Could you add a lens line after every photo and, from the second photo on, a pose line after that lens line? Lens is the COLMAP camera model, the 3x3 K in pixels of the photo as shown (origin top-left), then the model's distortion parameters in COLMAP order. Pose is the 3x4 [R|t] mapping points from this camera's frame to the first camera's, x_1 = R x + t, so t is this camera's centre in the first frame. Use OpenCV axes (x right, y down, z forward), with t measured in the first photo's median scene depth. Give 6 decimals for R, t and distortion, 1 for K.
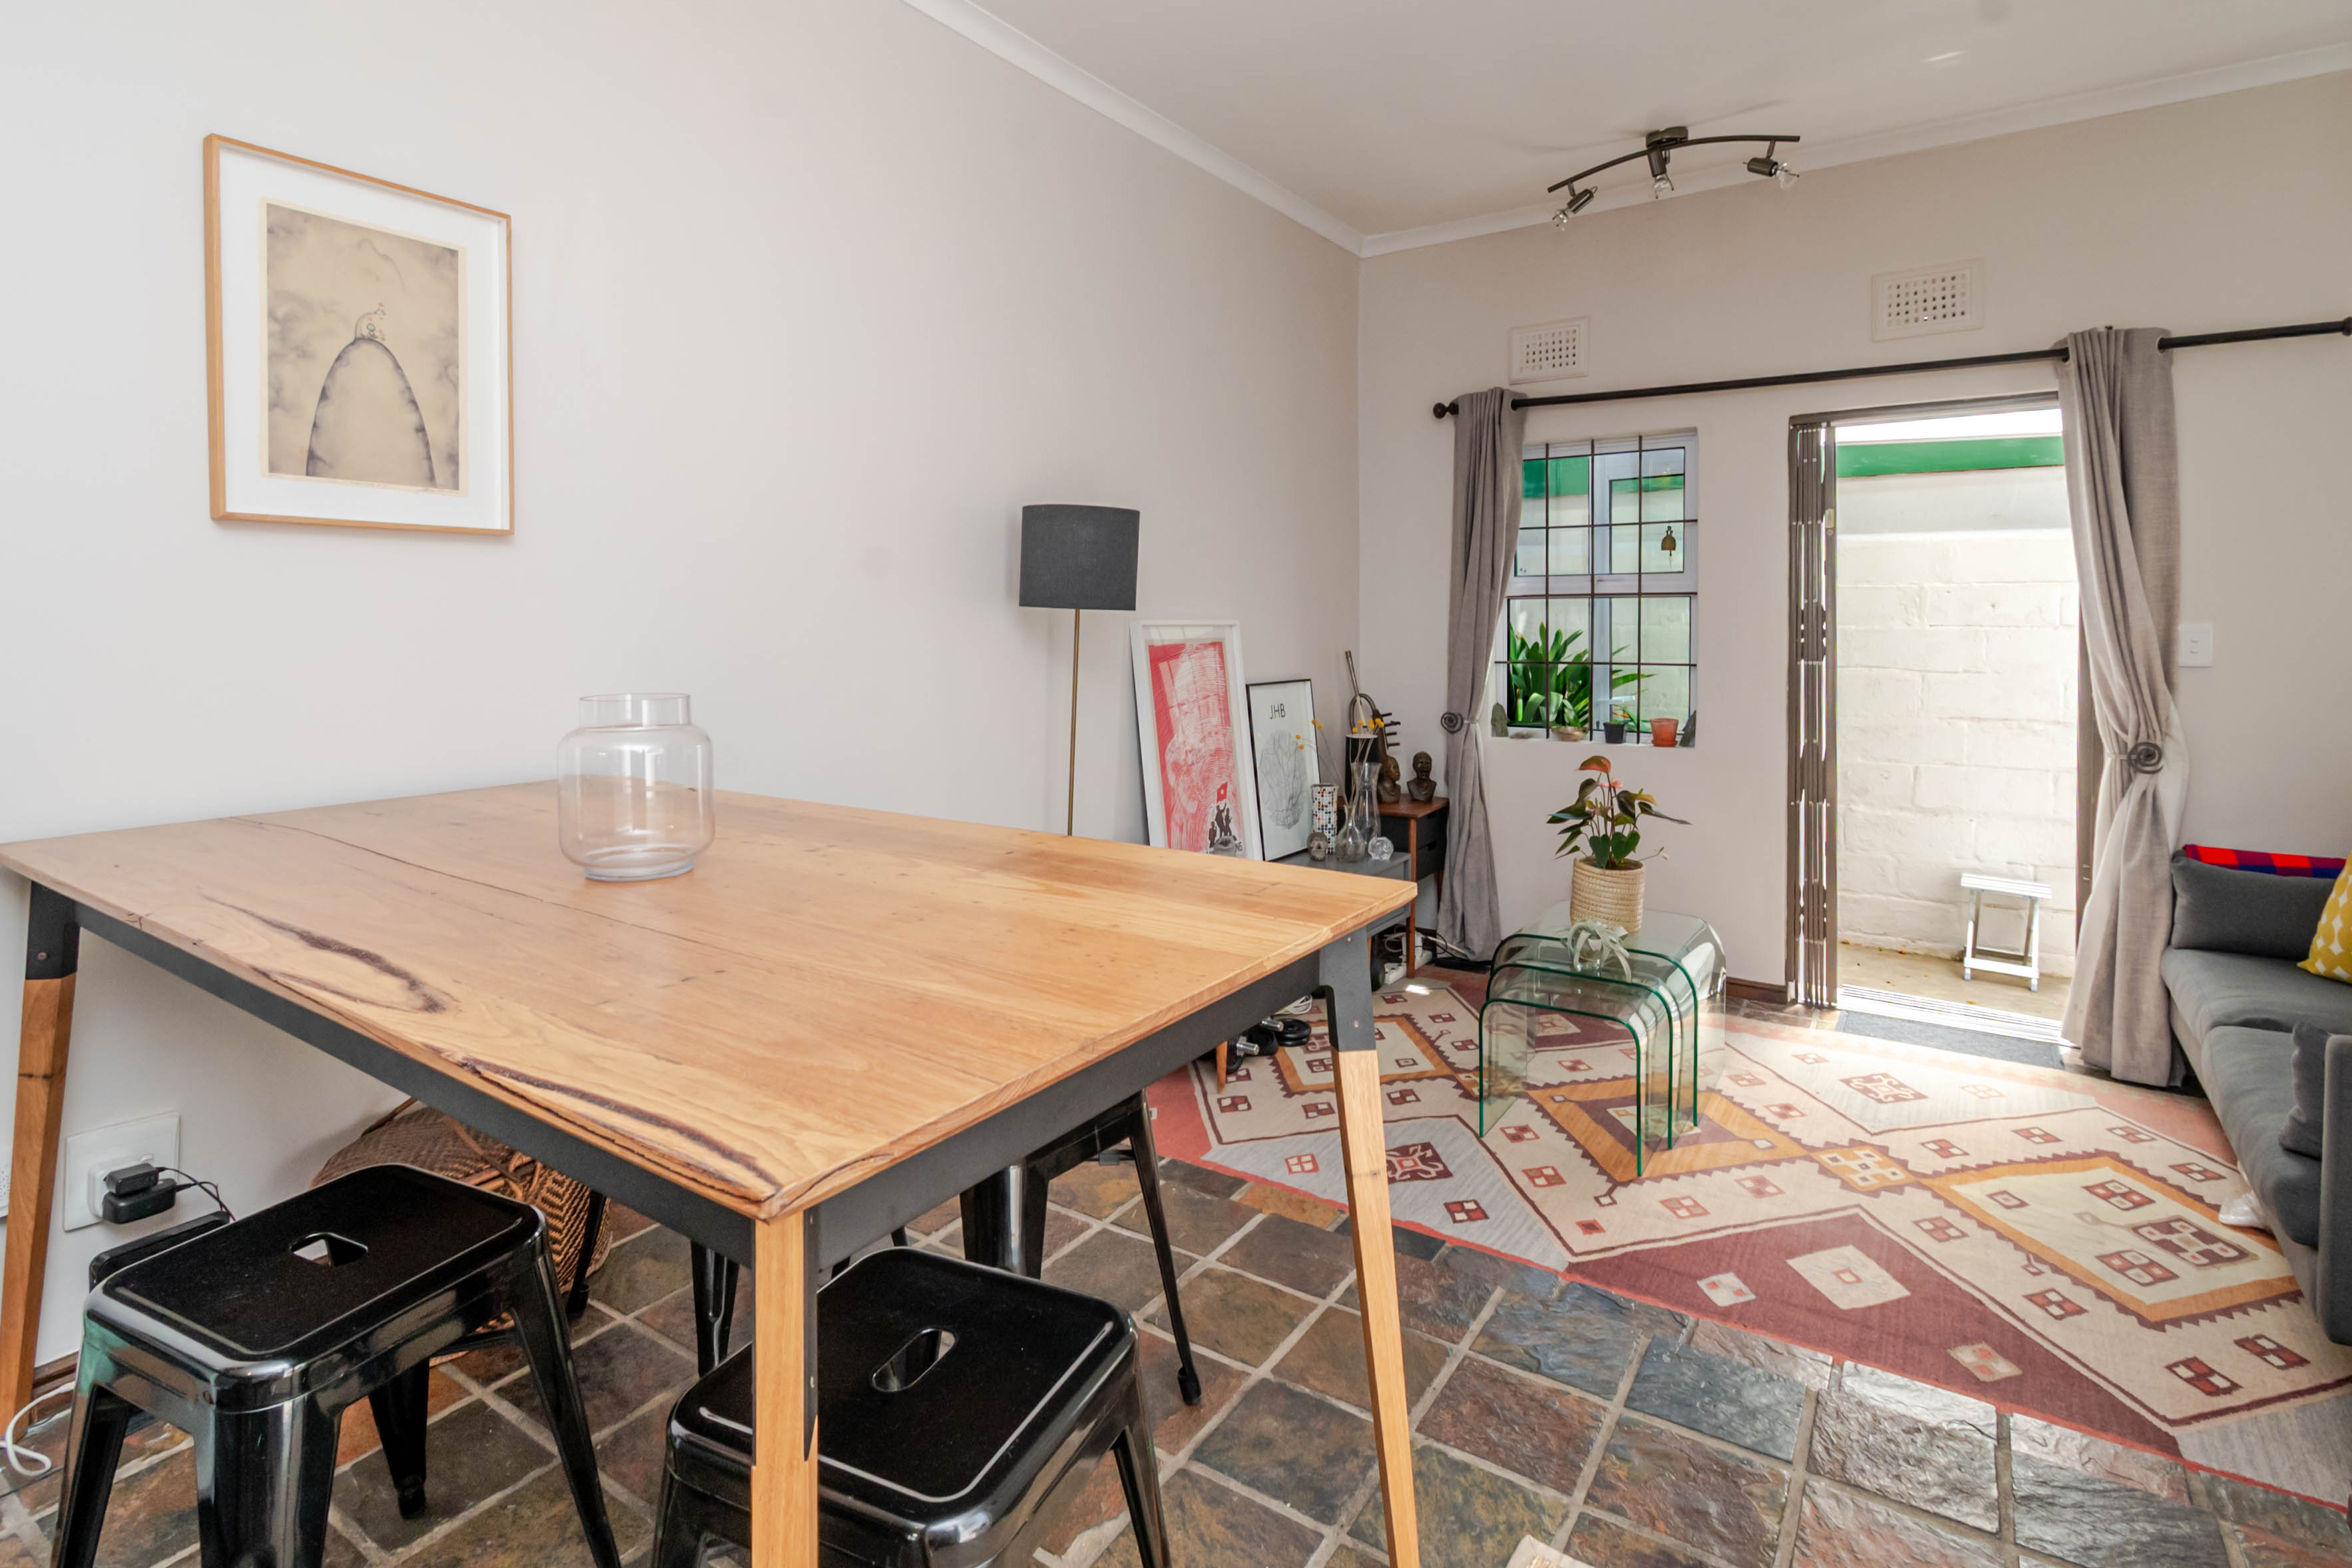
lens RADIAL K [[1146.3, 0, 1138.7], [0, 1146.3, 661.1], [0, 0, 1]] dist [0.001838, -0.000048]
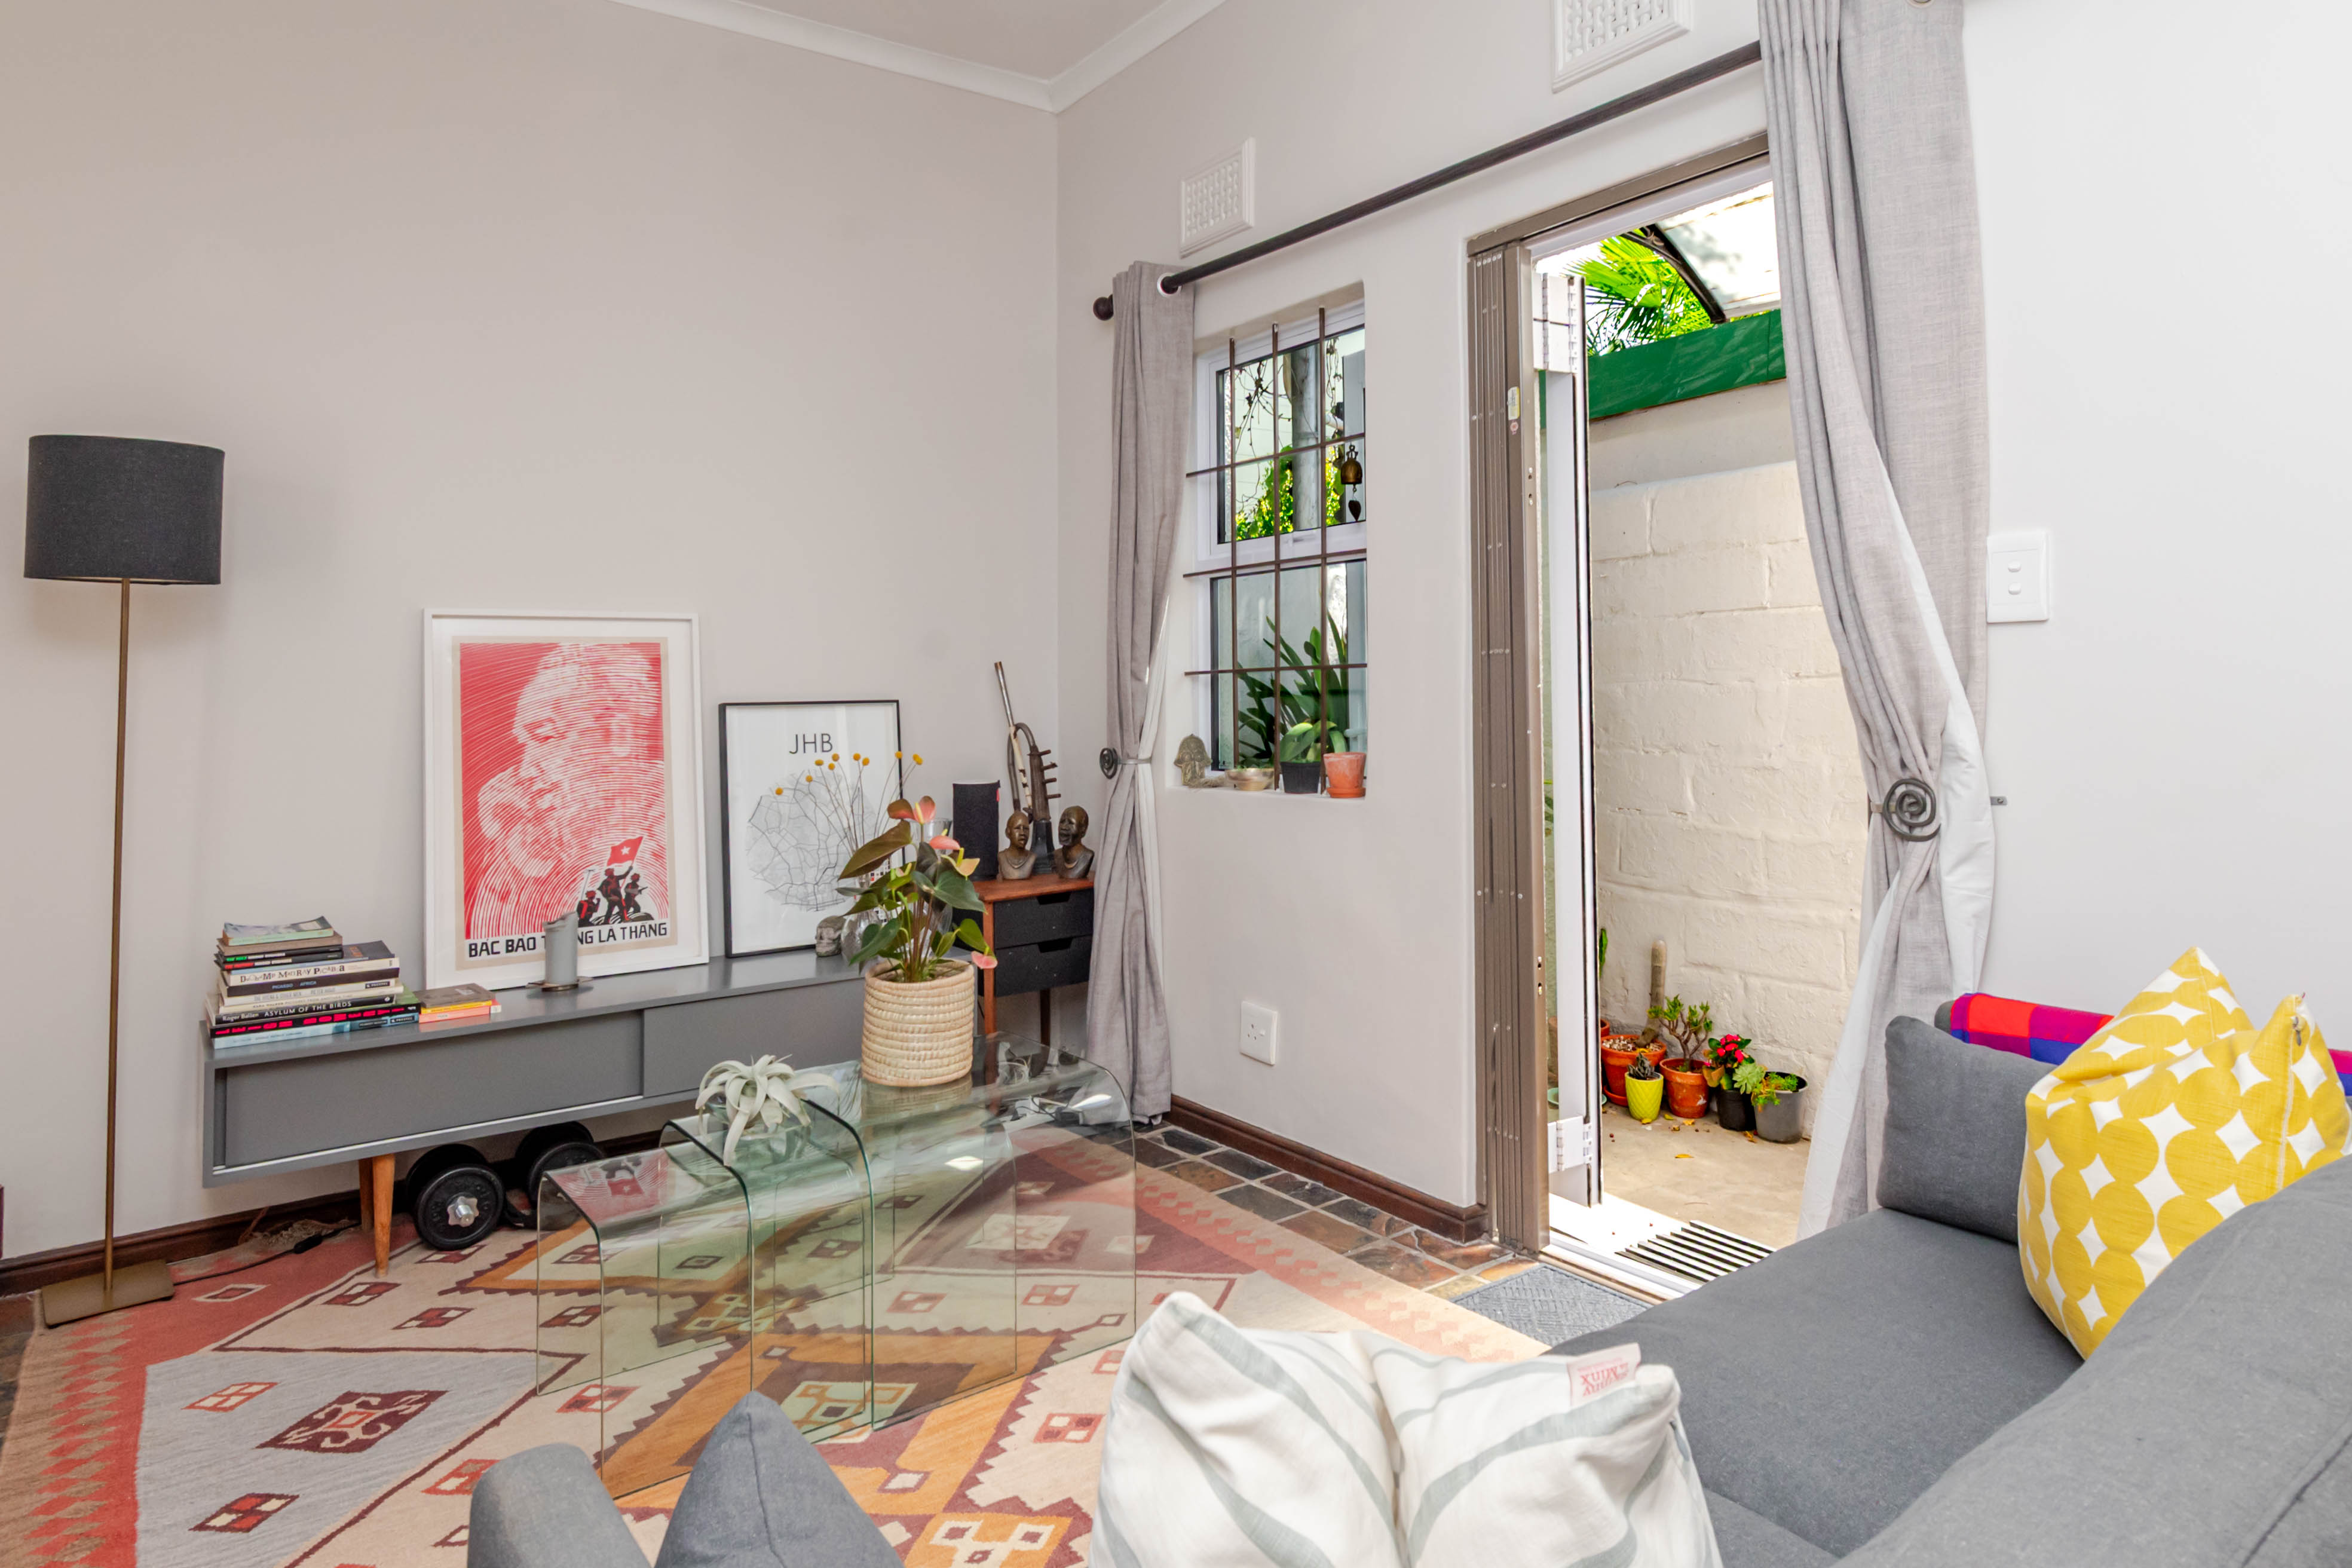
lens RADIAL K [[1355.0, 0, 1168.5], [0, 1355.0, 658.8], [0, 0, 1]] dist [0.000802, -0.000447]
pose [[0.947652, -0.025387, -0.318295, 0.758482], [0.007266, 0.998291, -0.057991, 0.052229], [0.319223, 0.052642, 0.946216, 0.339808]]
